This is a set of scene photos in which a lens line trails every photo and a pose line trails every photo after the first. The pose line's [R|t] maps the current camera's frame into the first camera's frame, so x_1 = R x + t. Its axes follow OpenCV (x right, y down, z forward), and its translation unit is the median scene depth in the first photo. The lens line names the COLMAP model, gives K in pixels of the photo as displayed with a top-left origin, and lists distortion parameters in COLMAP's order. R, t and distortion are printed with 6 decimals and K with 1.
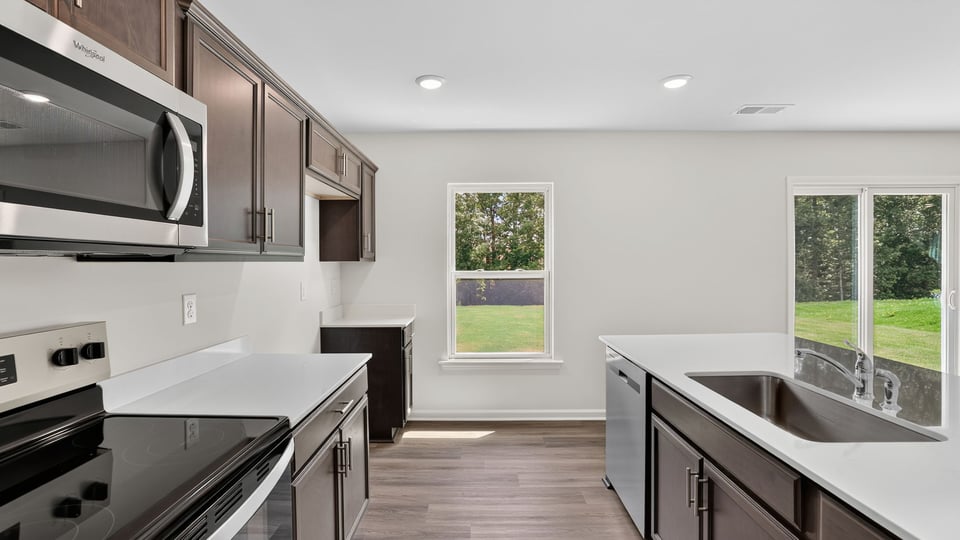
lens RADIAL K [[417.4, 0, 473.6], [0, 417.4, 265.3], [0, 0, 1]] dist [-0.027691, 0.007978]
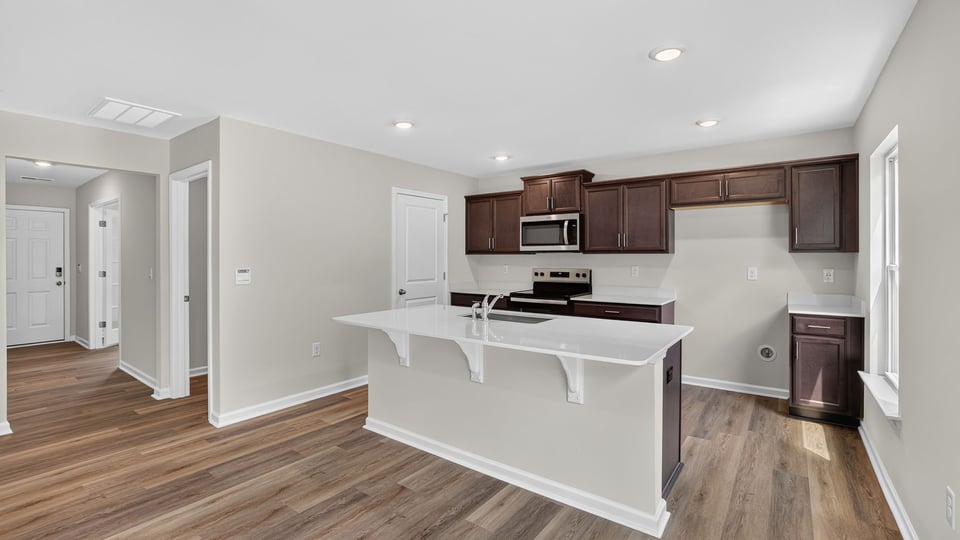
lens RADIAL K [[417.4, 0, 478.0], [0, 417.4, 259.2], [0, 0, 1]] dist [-0.027691, 0.007978]
pose [[-0.584075, 0.011677, -0.811616, 0.989282], [-0.002736, 0.999863, 0.016354, -0.006809], [0.811695, 0.011772, -0.583963, 0.809556]]
